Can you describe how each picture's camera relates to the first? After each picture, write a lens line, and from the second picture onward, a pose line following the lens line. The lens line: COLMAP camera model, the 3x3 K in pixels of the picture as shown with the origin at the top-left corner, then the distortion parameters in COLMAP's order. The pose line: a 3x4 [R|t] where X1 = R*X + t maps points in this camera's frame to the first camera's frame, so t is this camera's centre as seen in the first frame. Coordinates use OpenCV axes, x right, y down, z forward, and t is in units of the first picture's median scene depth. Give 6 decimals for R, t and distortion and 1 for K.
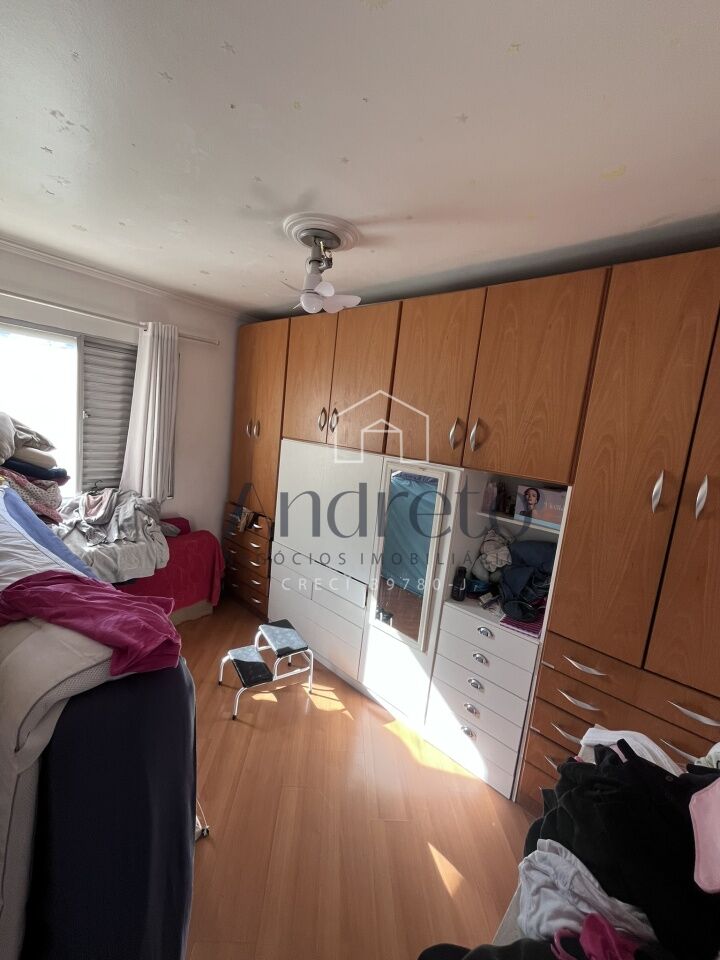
lens RADIAL K [[390.2, 0, 357.3], [0, 390.2, 476.6], [0, 0, 1]] dist [0.000229, -0.000853]
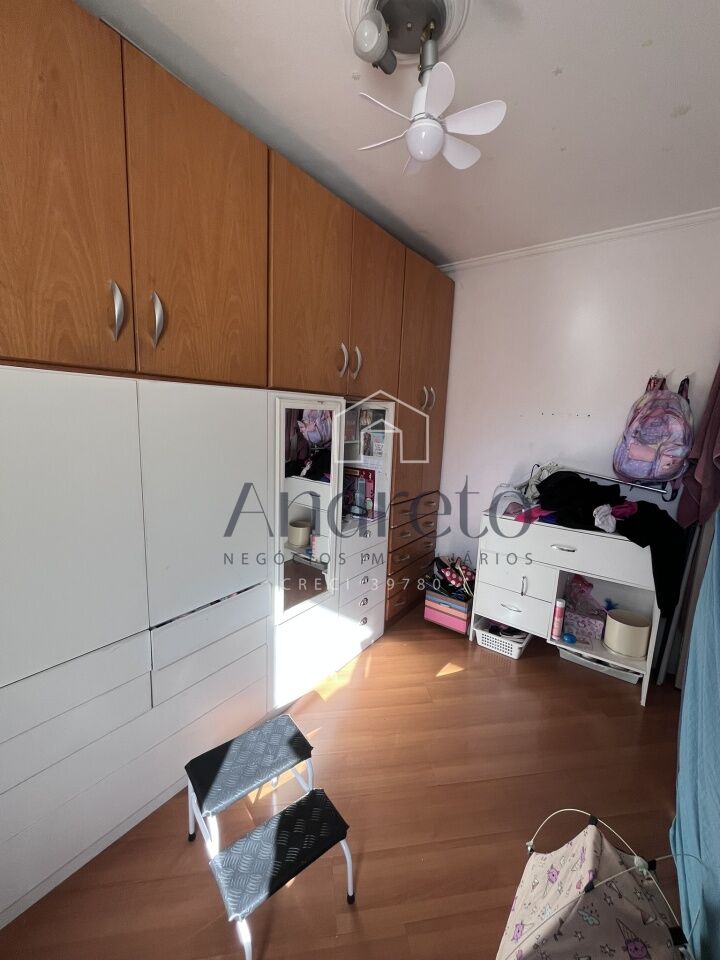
lens RADIAL K [[390.2, 0, 356.6], [0, 390.2, 478.8], [0, 0, 1]] dist [0.000229, -0.000853]
pose [[-0.096835, -0.267738, 0.958613, -0.712816], [0.081994, 0.957720, 0.275771, -0.090668], [-0.991917, 0.105305, -0.070788, 1.018818]]
